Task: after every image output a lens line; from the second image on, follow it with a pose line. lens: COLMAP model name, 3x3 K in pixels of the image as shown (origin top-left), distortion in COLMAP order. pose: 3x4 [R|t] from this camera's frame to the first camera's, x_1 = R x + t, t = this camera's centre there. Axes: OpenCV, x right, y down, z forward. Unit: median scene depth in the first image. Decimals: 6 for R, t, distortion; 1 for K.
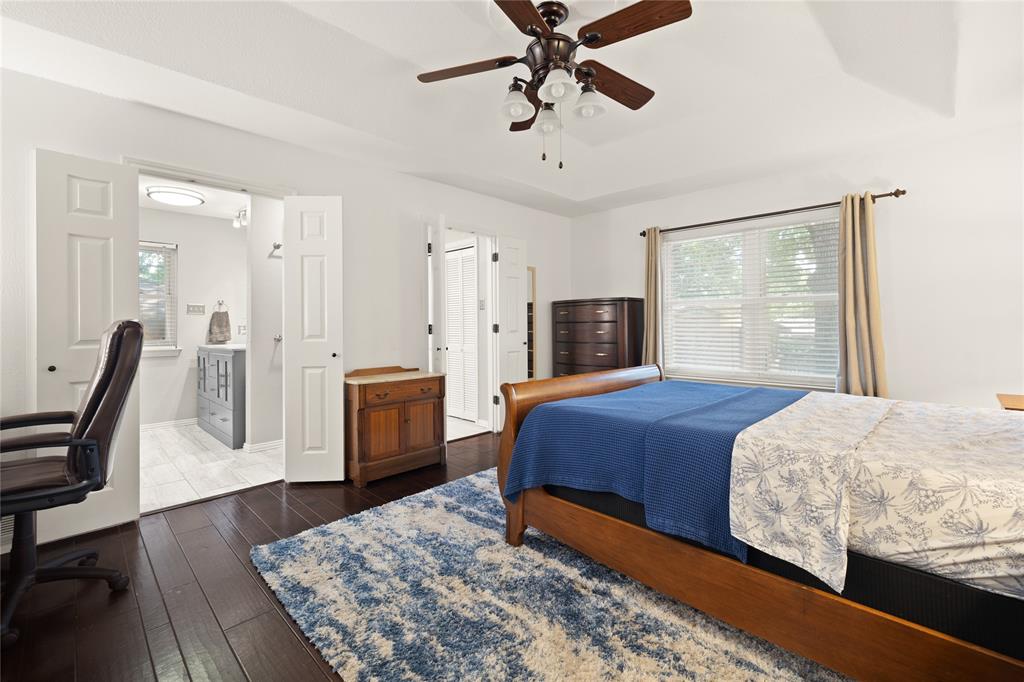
lens RADIAL K [[437.3, 0, 512.9], [0, 437.3, 323.2], [0, 0, 1]] dist [0.001031, 0.001016]
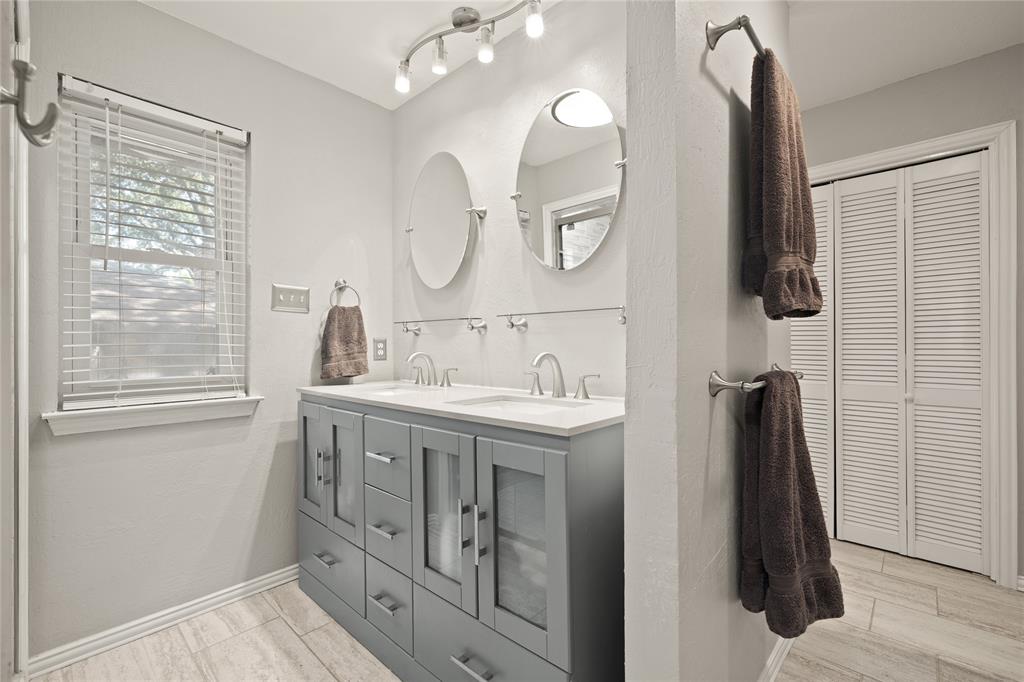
lens RADIAL K [[437.3, 0, 510.2], [0, 437.3, 342.7], [0, 0, 1]] dist [0.001031, 0.001016]
pose [[0.999561, 0.005913, 0.029047, -0.528425], [-0.006087, 0.999964, 0.005877, 0.005092], [-0.029011, -0.006052, 0.999561, 0.582826]]
